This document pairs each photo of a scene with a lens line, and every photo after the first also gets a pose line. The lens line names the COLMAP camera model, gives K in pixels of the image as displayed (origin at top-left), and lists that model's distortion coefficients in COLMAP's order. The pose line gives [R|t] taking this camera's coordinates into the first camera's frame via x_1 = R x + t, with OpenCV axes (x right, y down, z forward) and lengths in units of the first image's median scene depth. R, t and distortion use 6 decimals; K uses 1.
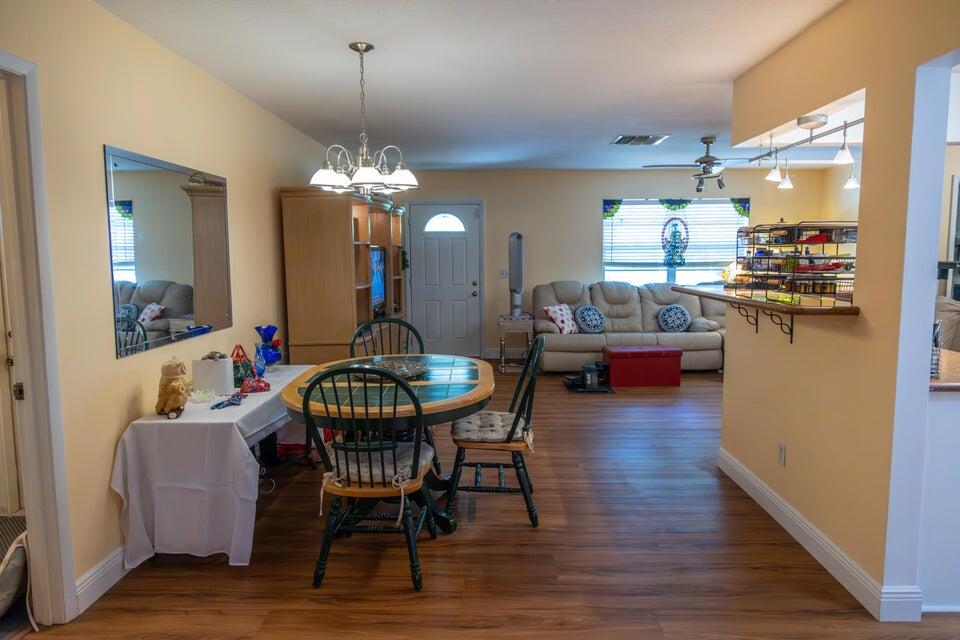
lens RADIAL K [[632.2, 0, 480.2], [0, 632.2, 320.4], [0, 0, 1]] dist [0.001914, 0.000419]
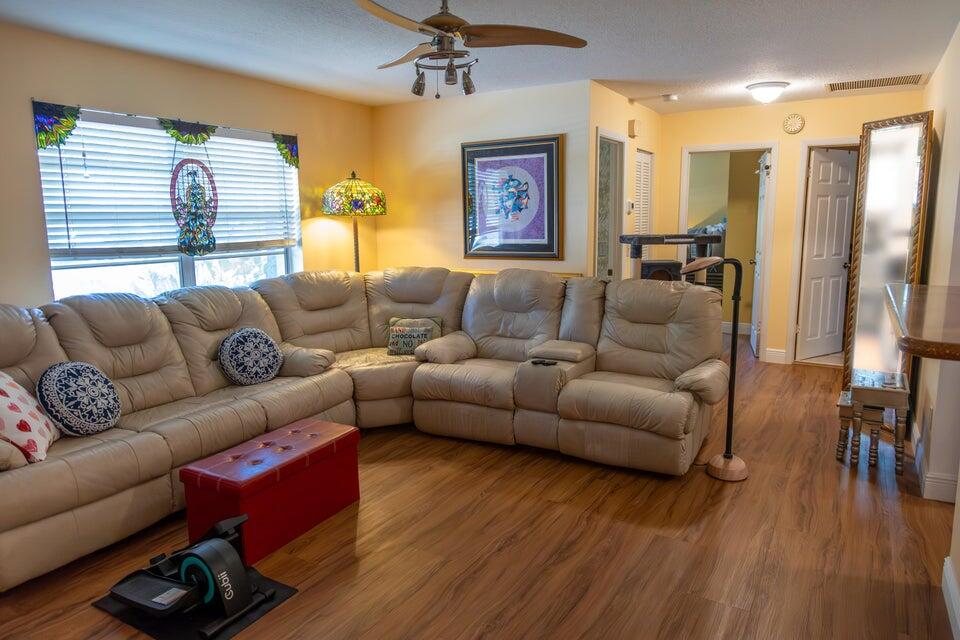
lens RADIAL K [[632.2, 0, 481.3], [0, 632.2, 314.2], [0, 0, 1]] dist [0.001914, 0.000419]
pose [[0.495944, -0.130305, 0.858522, -0.035777], [0.092989, 0.990961, 0.096689, -0.064176], [-0.863361, 0.031880, 0.503578, 0.536875]]
